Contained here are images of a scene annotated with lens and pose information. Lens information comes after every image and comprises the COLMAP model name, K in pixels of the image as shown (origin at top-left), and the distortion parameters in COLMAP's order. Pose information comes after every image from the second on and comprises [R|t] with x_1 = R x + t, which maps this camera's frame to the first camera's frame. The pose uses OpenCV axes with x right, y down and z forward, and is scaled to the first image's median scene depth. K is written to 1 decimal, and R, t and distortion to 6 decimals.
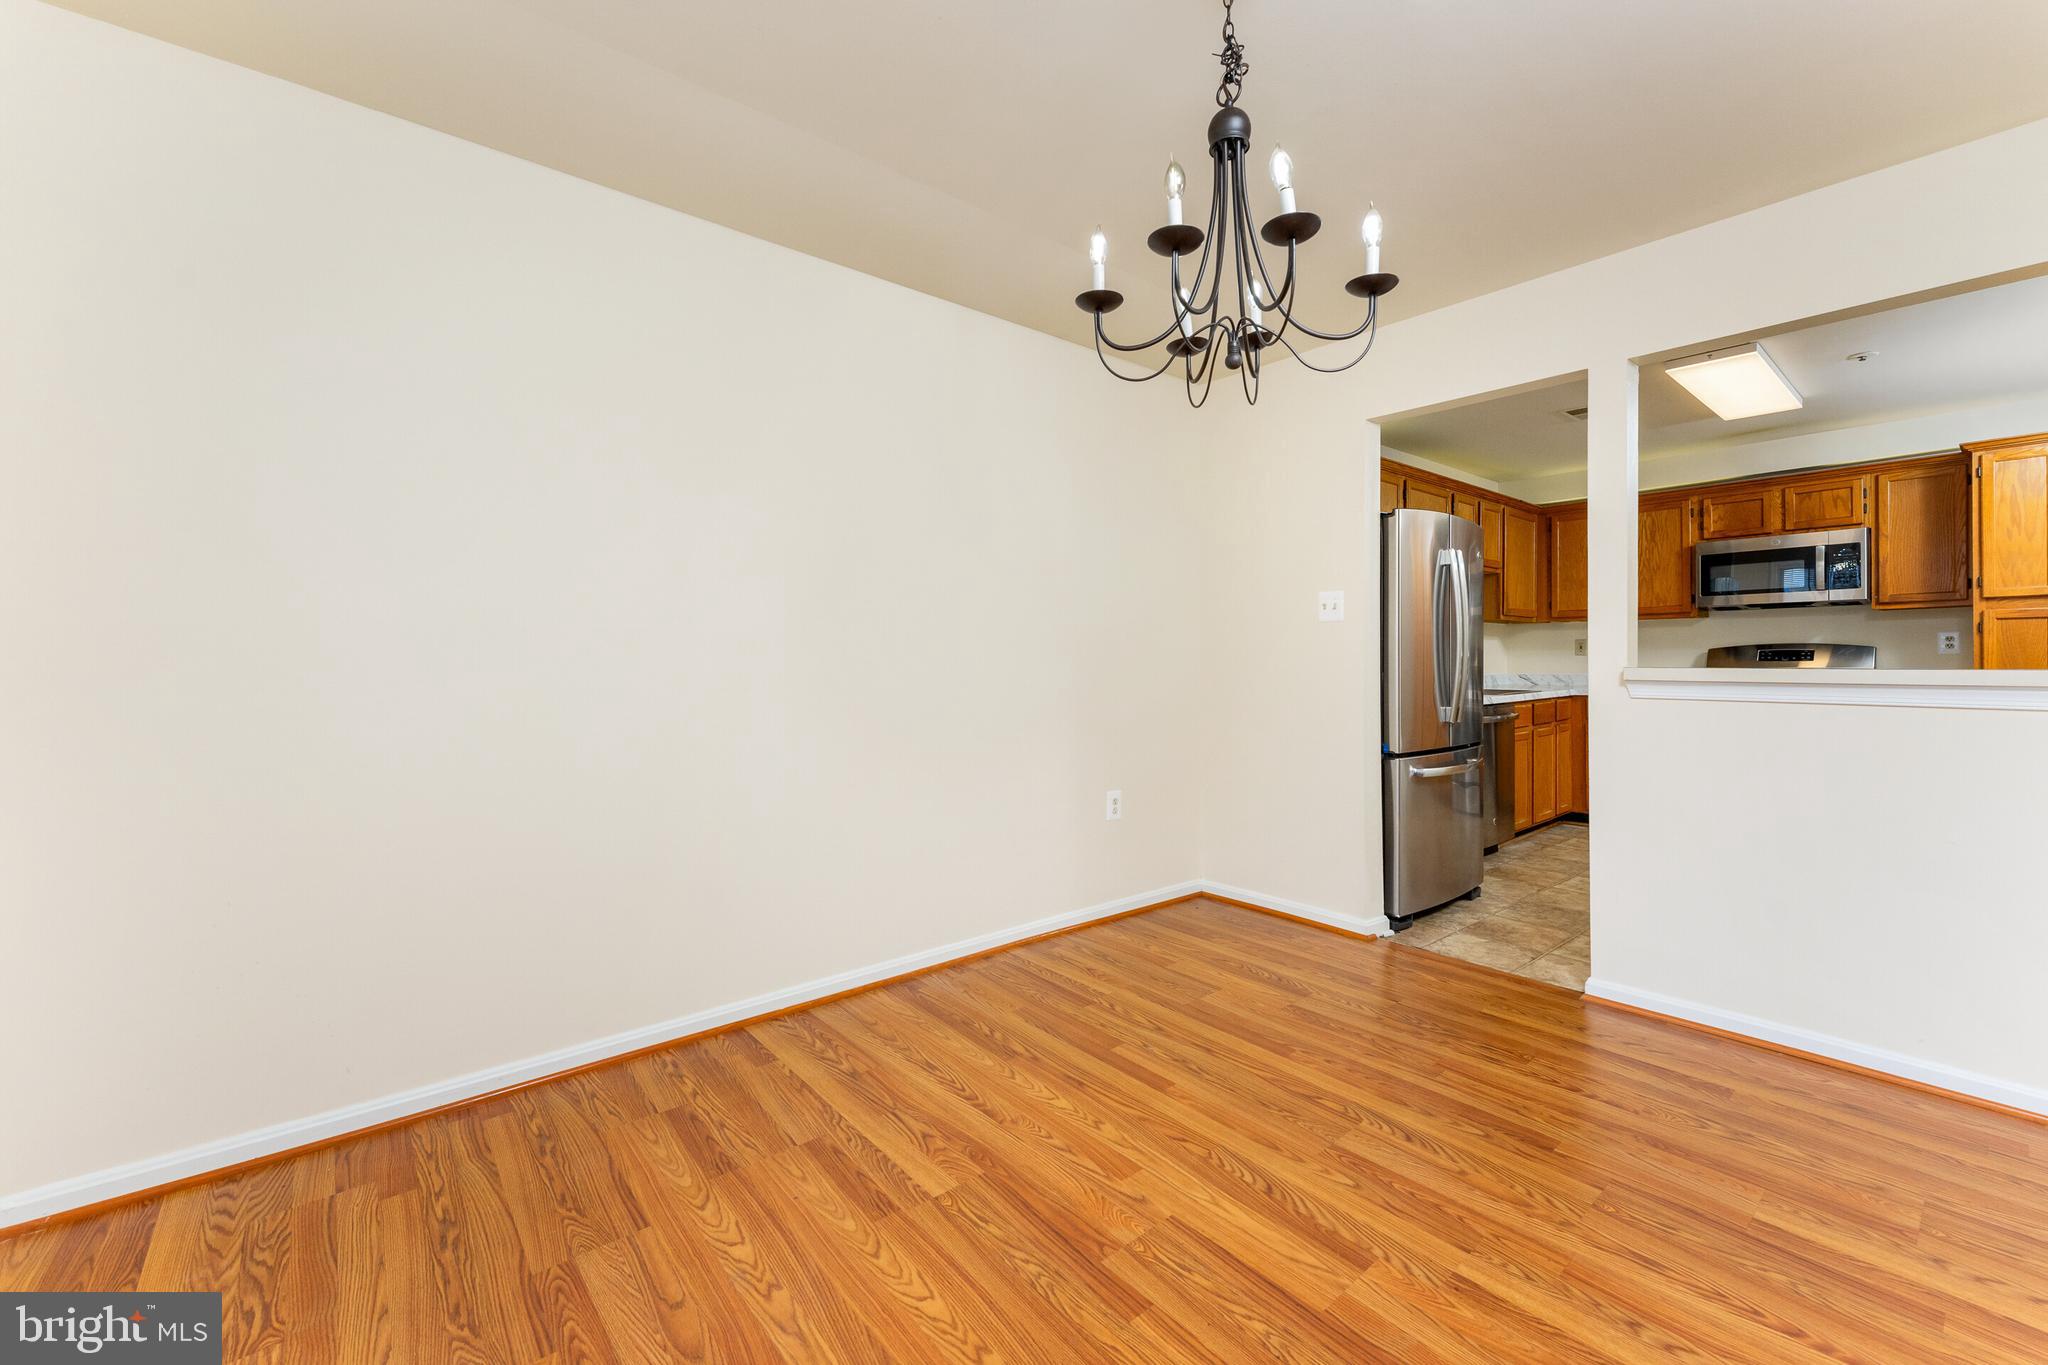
lens RADIAL K [[835.6, 0, 1024.0], [0, 835.6, 682.5], [0, 0, 1]] dist [0.000126, 0.000082]
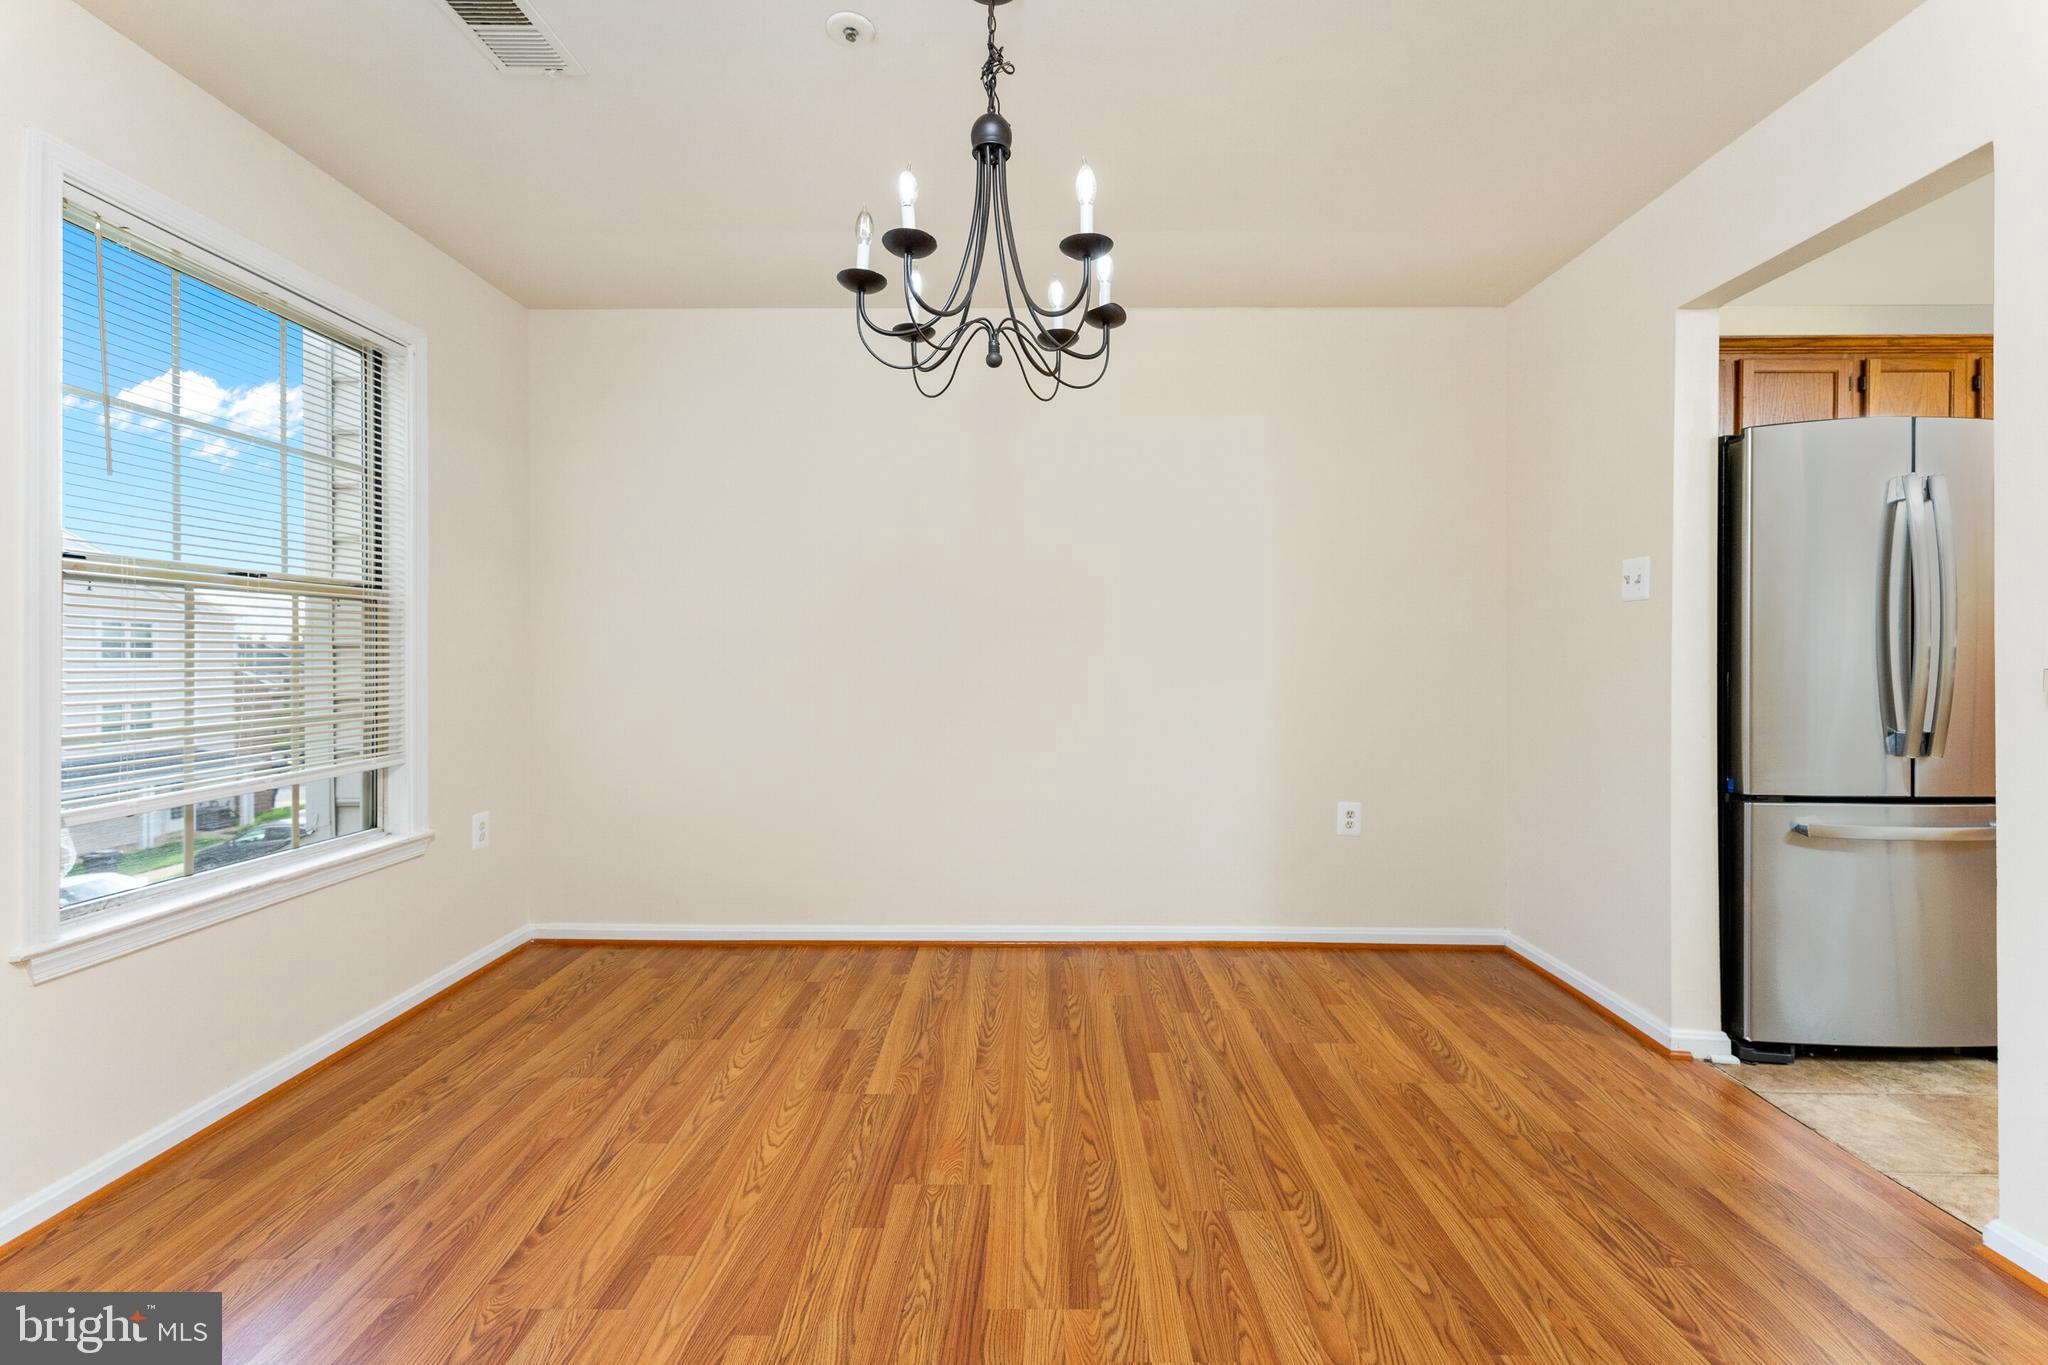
lens RADIAL K [[836.9, 0, 1027.5], [0, 836.9, 670.6], [0, 0, 1]] dist [0.000640, -0.000017]
pose [[0.759169, 0.017737, -0.650651, 0.689589], [-0.022515, 0.999746, 0.000983, -0.002432], [0.650504, 0.013903, 0.759376, 0.182143]]
